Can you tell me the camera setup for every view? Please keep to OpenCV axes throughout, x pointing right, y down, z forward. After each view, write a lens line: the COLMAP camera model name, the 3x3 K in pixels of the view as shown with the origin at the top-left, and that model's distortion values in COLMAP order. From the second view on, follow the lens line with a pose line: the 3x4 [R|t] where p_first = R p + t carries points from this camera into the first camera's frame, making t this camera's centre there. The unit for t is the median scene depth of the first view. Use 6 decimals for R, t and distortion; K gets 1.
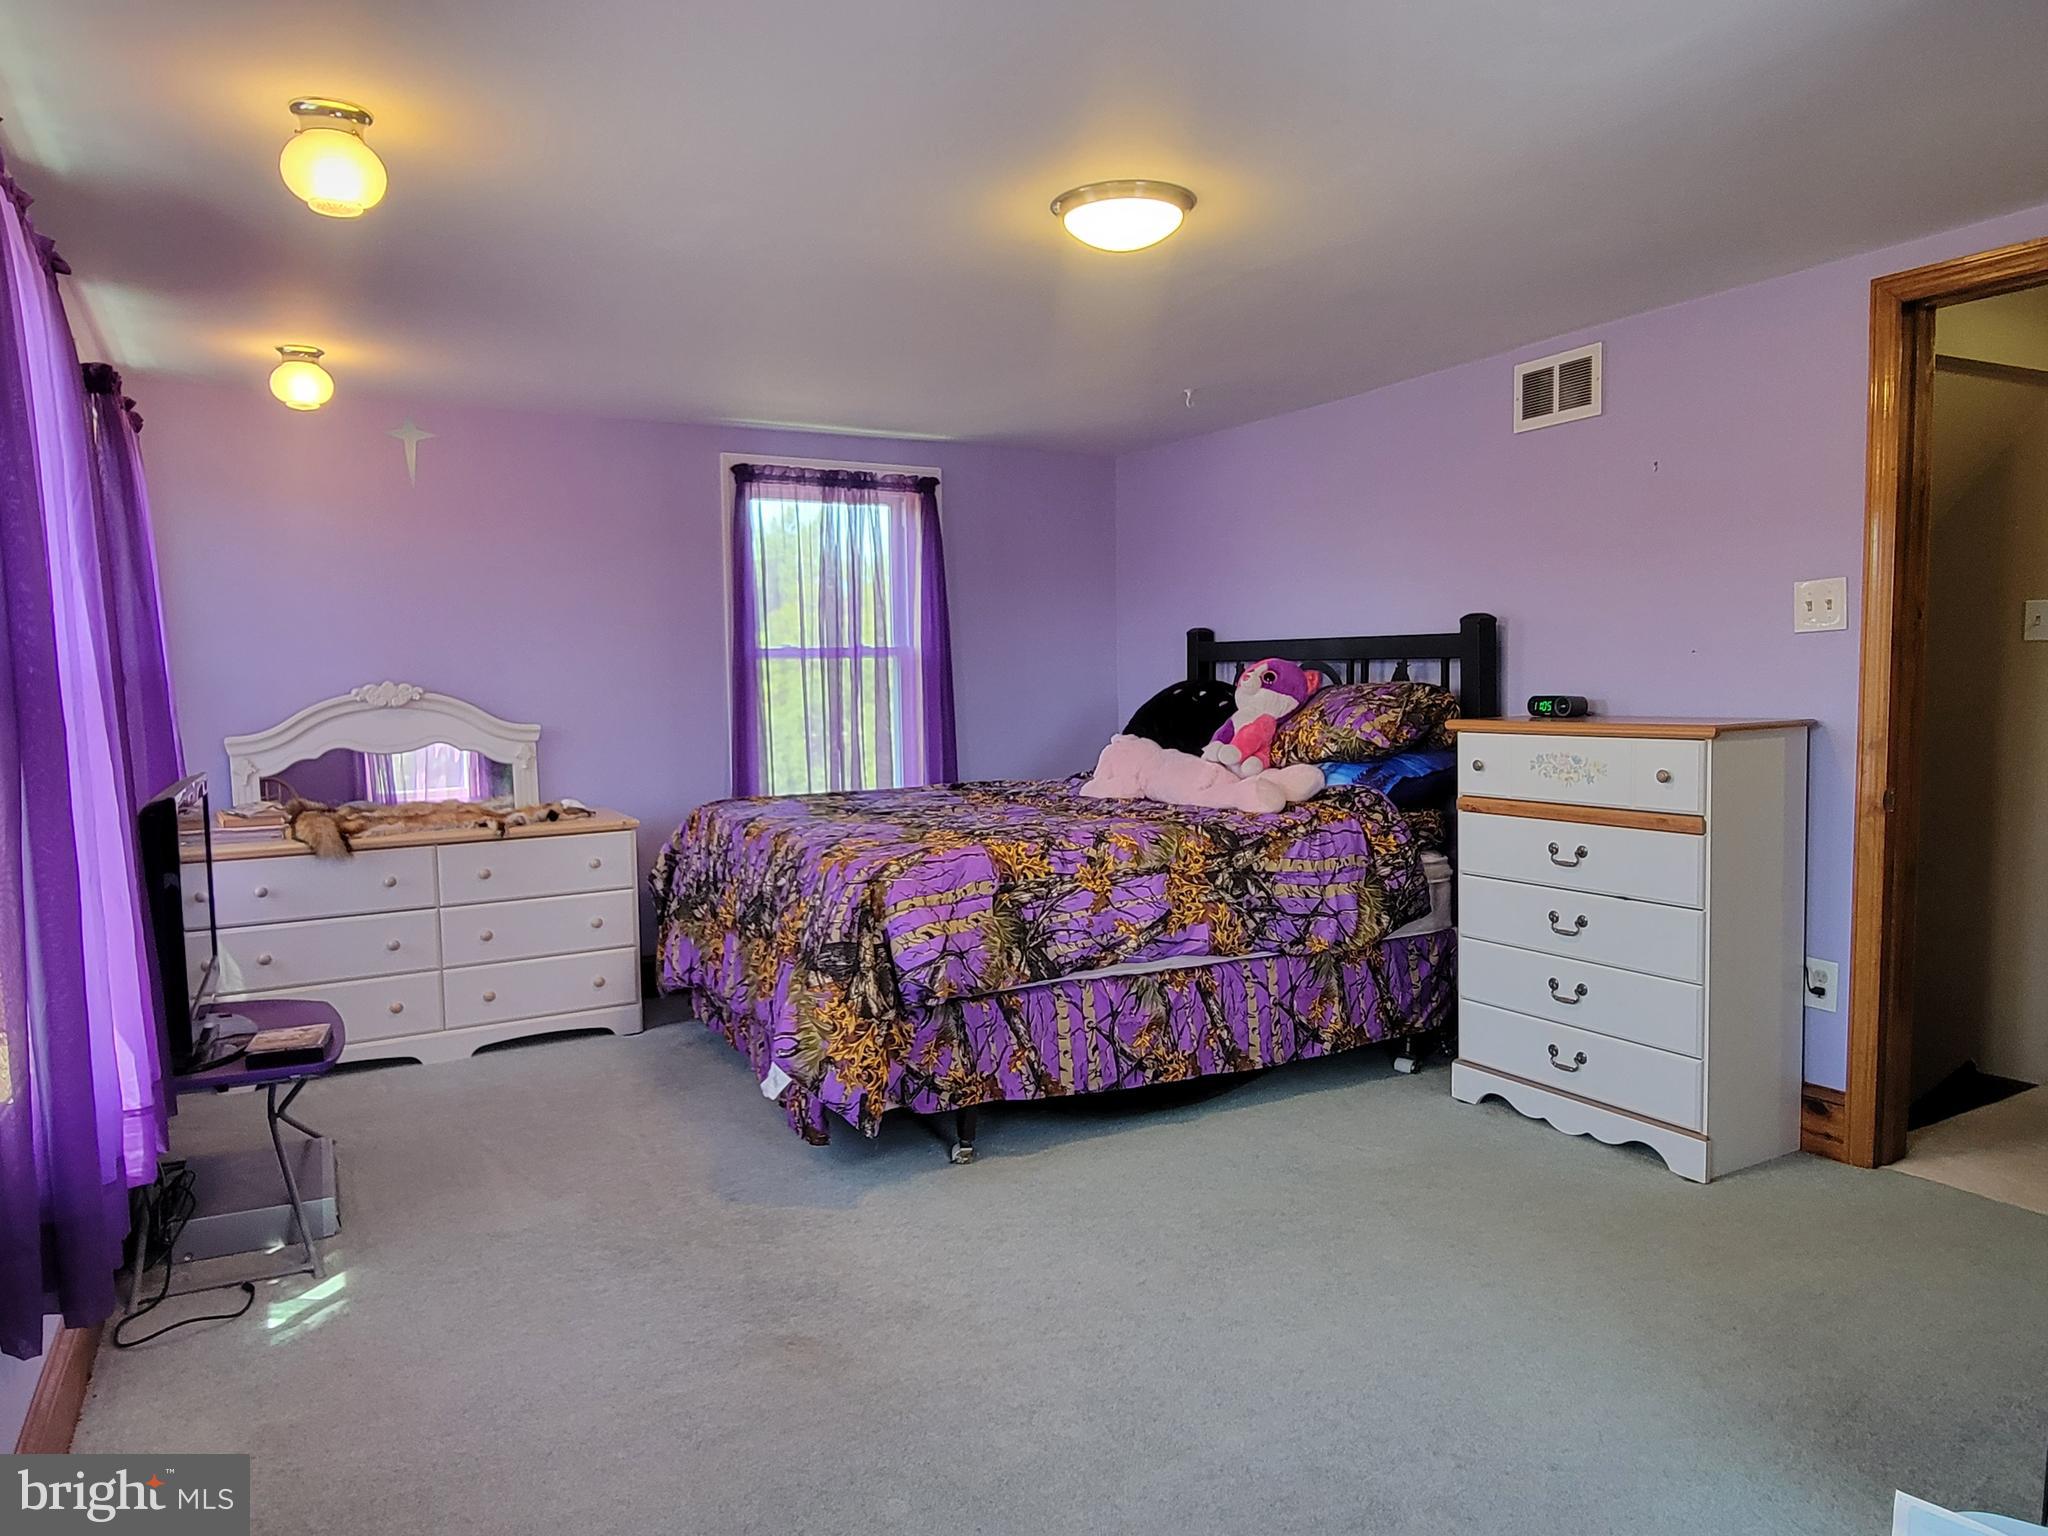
lens RADIAL K [[1387.2, 0, 1024.0], [0, 1387.2, 768.0], [0, 0, 1]] dist [0.060624, 0.000786]
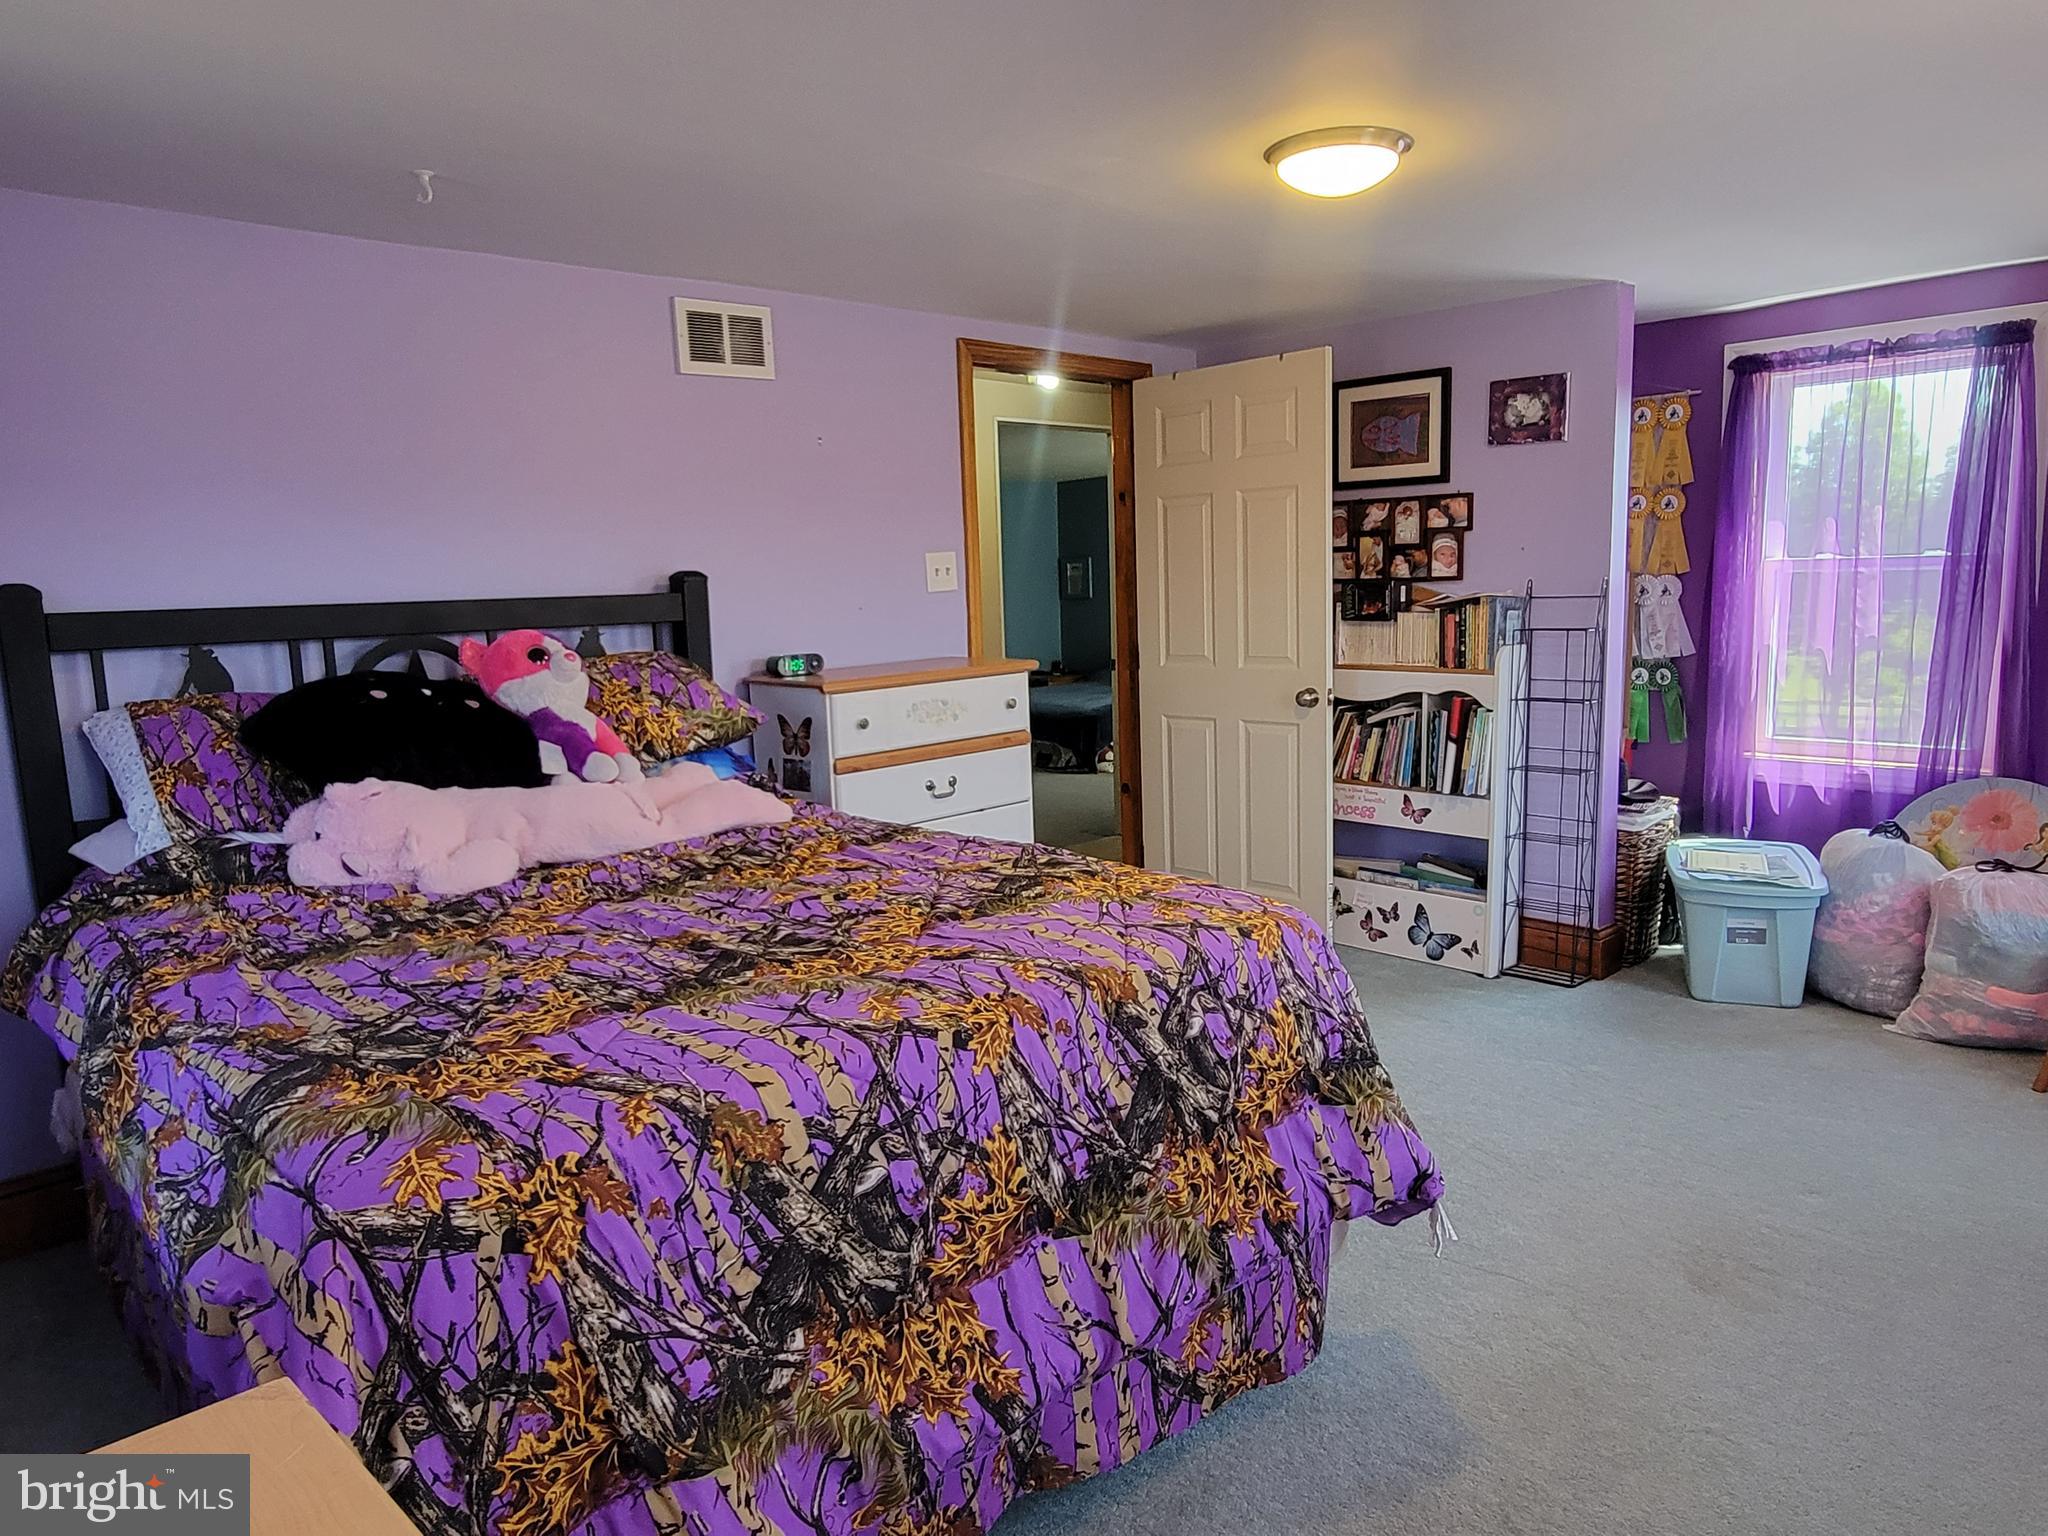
lens RADIAL K [[1387.2, 0, 1024.0], [0, 1387.2, 768.0], [0, 0, 1]] dist [0.060624, 0.000786]
pose [[-0.244149, -0.112663, 0.963171, -0.628769], [0.110841, 0.983477, 0.143135, -0.095083], [-0.963382, 0.141705, -0.227627, 1.064251]]
